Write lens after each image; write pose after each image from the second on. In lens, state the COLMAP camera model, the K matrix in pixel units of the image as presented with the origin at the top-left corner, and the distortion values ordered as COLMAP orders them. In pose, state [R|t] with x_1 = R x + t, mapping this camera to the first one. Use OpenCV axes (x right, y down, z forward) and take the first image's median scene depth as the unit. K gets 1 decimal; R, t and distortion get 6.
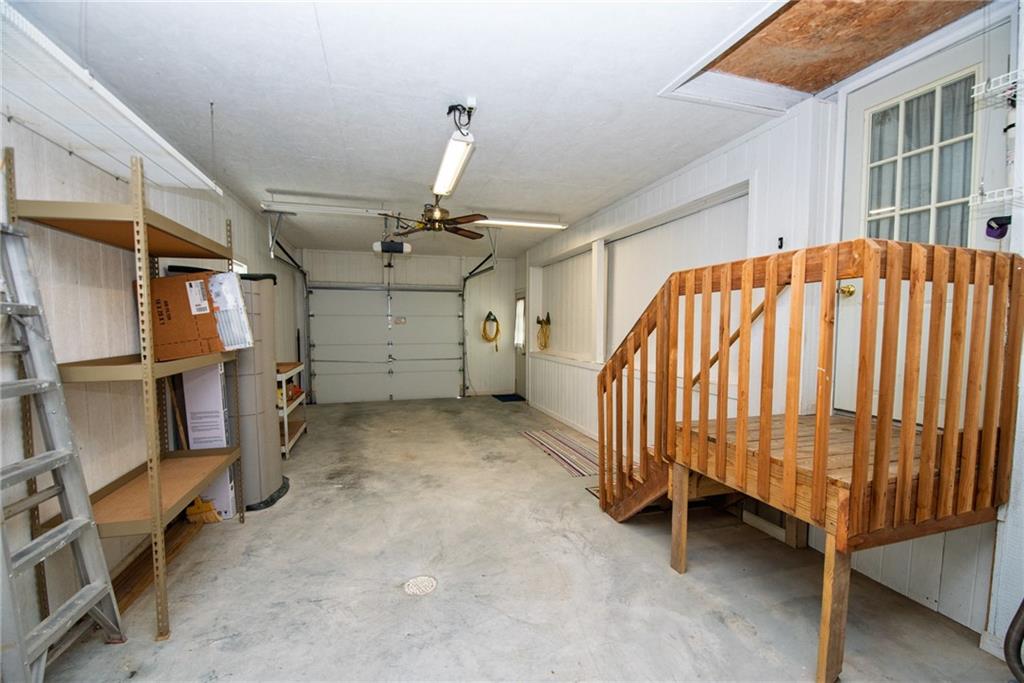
lens RADIAL K [[449.0, 0, 507.8], [0, 449.0, 349.5], [0, 0, 1]] dist [-0.010637, -0.005000]
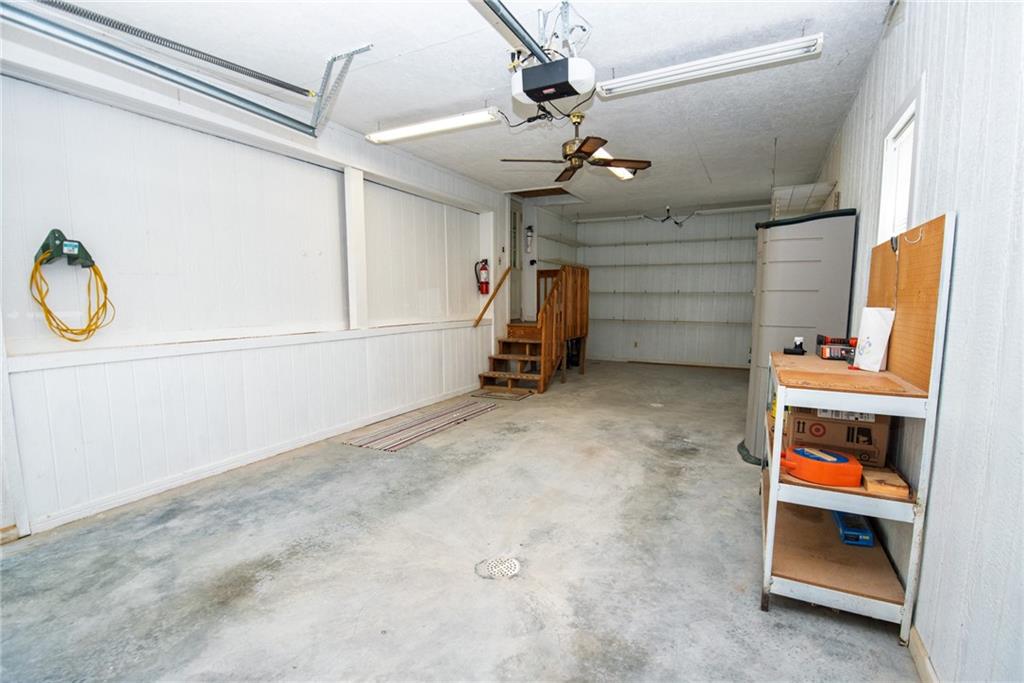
lens RADIAL K [[449.0, 0, 508.6], [0, 449.0, 340.0], [0, 0, 1]] dist [-0.010637, -0.005000]
pose [[-0.703541, -0.078303, 0.706328, -0.711966], [0.038626, 0.988229, 0.148027, -0.081684], [-0.709605, 0.131426, -0.692234, 1.760686]]
